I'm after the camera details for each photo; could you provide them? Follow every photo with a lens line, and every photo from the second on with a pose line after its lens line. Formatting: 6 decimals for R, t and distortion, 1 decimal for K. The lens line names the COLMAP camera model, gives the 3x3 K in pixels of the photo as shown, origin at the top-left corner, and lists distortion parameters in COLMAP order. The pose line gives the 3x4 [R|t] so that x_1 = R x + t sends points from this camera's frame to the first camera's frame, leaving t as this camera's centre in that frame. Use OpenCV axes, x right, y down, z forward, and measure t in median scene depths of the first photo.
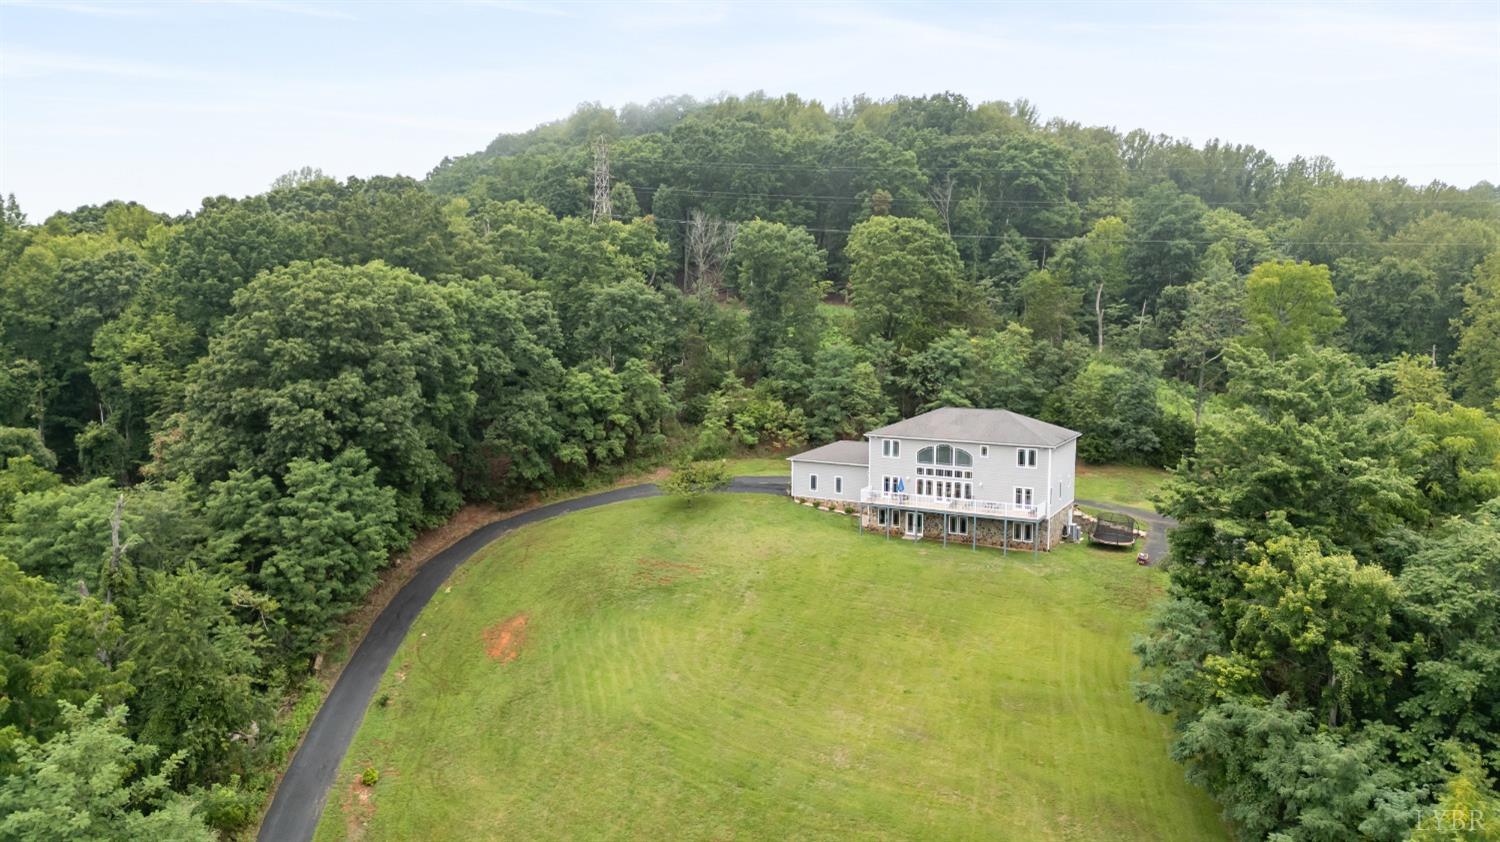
lens RADIAL K [[1052.4, 0, 746.0], [0, 1052.4, 419.2], [0, 0, 1]] dist [0.042326, -0.017292]
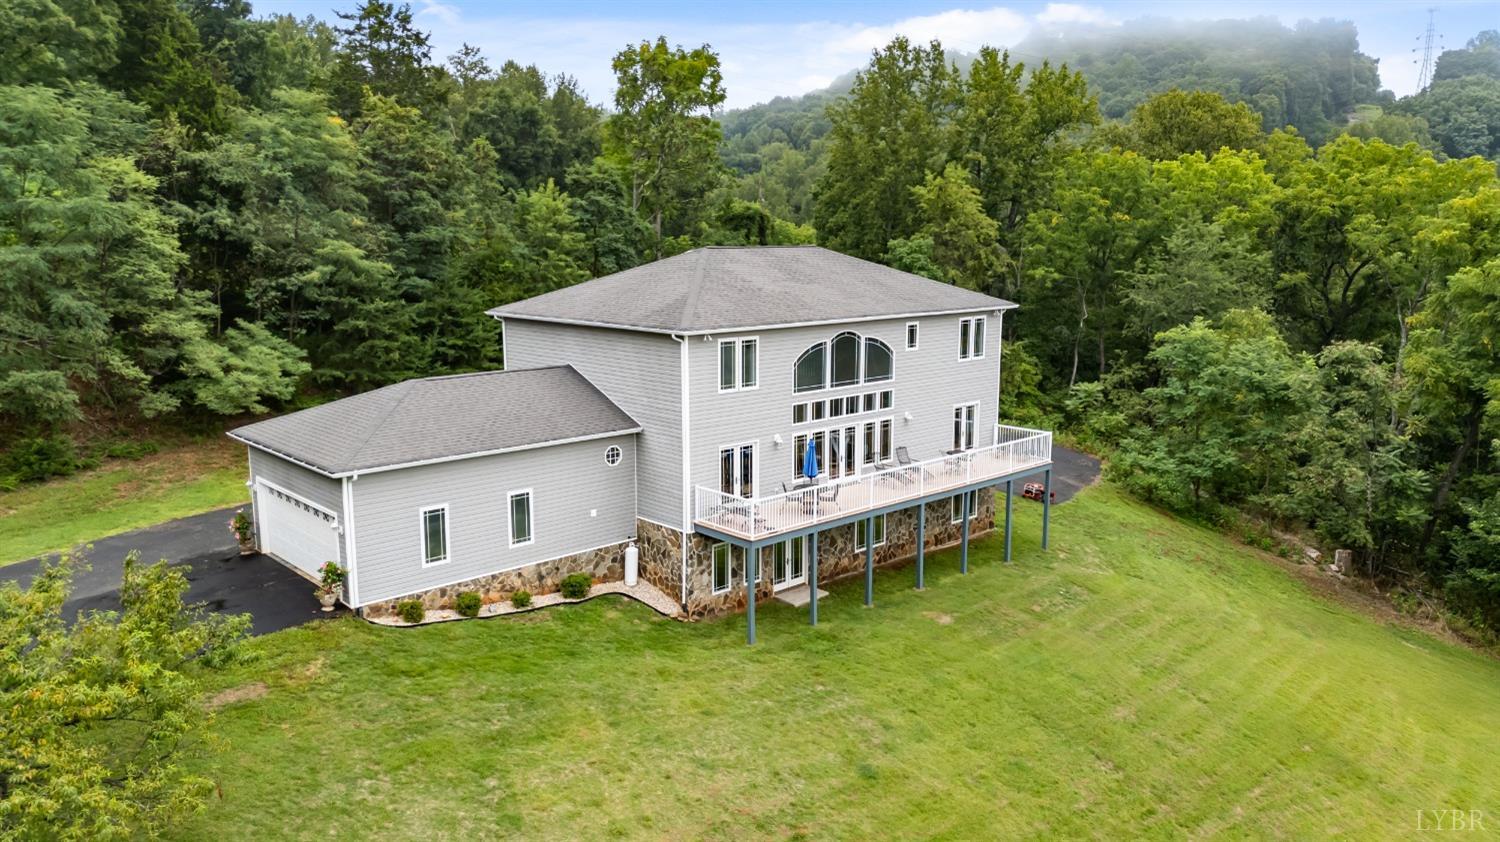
lens RADIAL K [[1052.4, 0, 754.4], [0, 1052.4, 418.0], [0, 0, 1]] dist [0.042326, -0.017292]
pose [[0.317214, -0.167873, 0.933378, -0.180766], [0.097815, 0.984751, 0.143870, -0.003491], [-0.943296, 0.045661, 0.328797, 0.888756]]
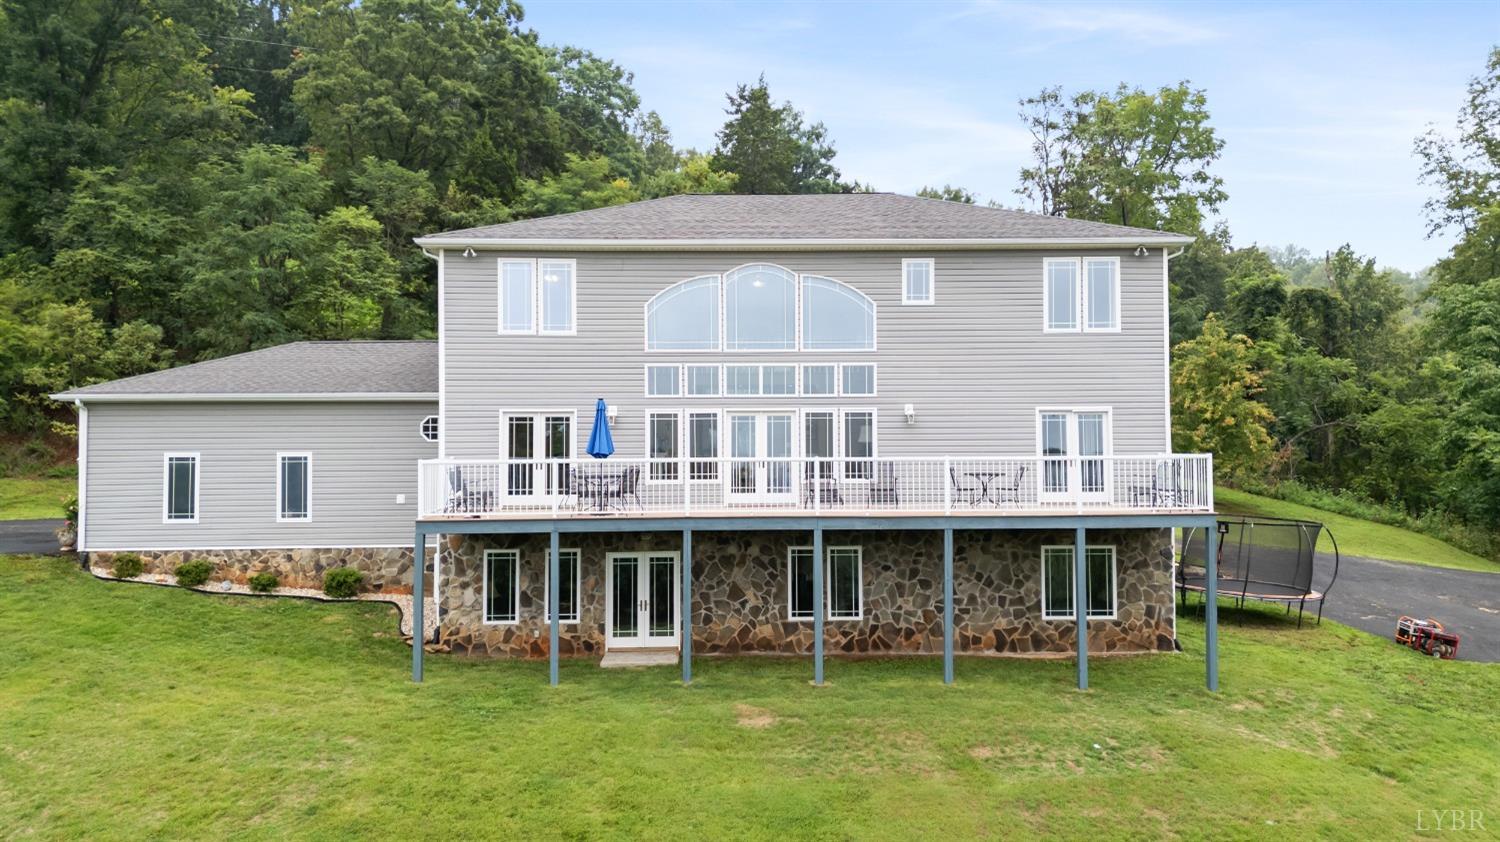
lens RADIAL K [[1052.4, 0, 758.4], [0, 1052.4, 415.9], [0, 0, 1]] dist [0.042326, -0.017292]
pose [[0.864258, -0.002262, 0.503043, 0.060136], [0.063254, 0.992542, -0.104212, 0.083965], [-0.499056, 0.121885, 0.857955, 0.772180]]
